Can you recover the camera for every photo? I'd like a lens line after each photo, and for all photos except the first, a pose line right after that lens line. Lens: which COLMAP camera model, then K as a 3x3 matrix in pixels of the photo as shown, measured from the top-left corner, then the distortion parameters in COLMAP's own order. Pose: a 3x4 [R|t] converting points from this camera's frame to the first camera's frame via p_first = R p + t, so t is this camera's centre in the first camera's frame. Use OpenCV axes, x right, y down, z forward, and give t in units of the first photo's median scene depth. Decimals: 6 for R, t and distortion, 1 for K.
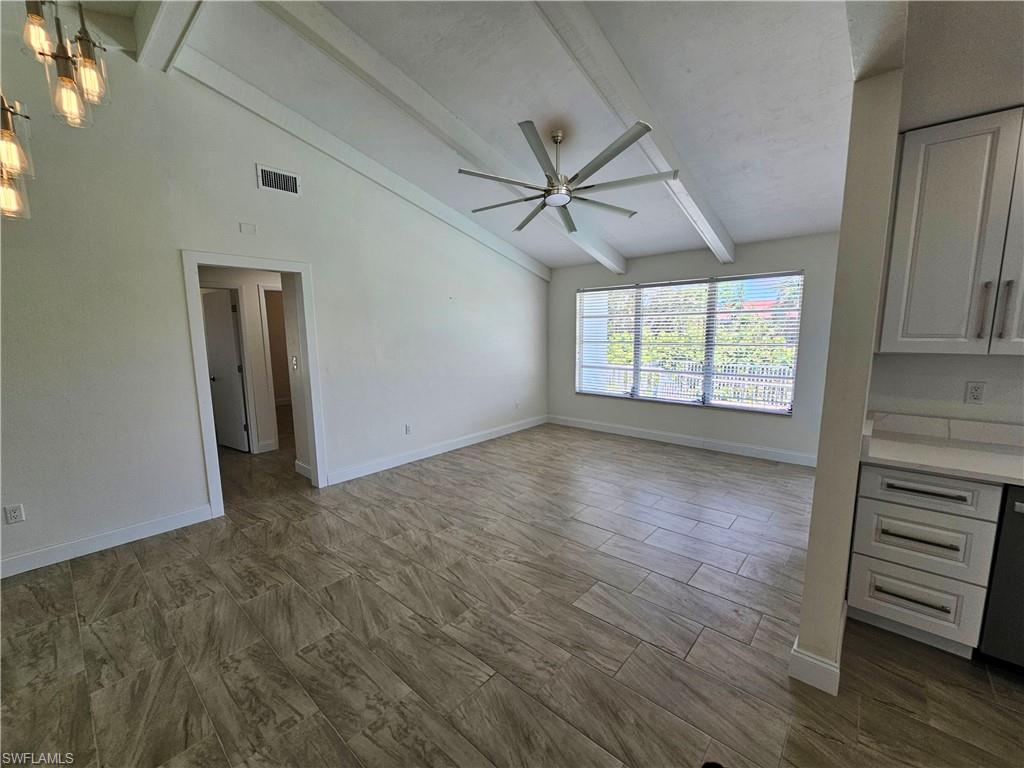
lens RADIAL K [[420.6, 0, 506.8], [0, 420.6, 391.0], [0, 0, 1]] dist [0.000609, 0.000112]
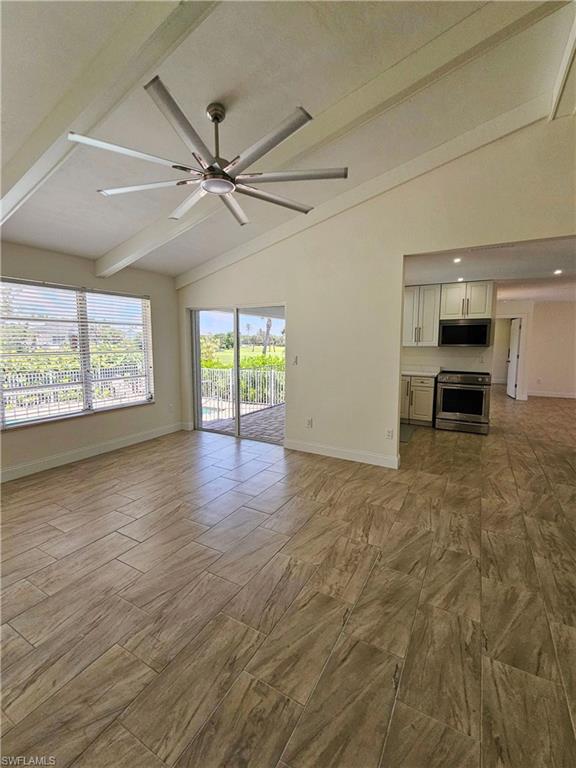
lens RADIAL K [[339.0, 0, 282.6], [0, 339.0, 381.1], [0, 0, 1]] dist [-0.003449, -0.001138]
pose [[-0.202456, -0.101813, 0.973984, -0.917196], [0.142018, 0.981014, 0.132068, -0.187433], [-0.968939, 0.165061, -0.184153, 1.548572]]
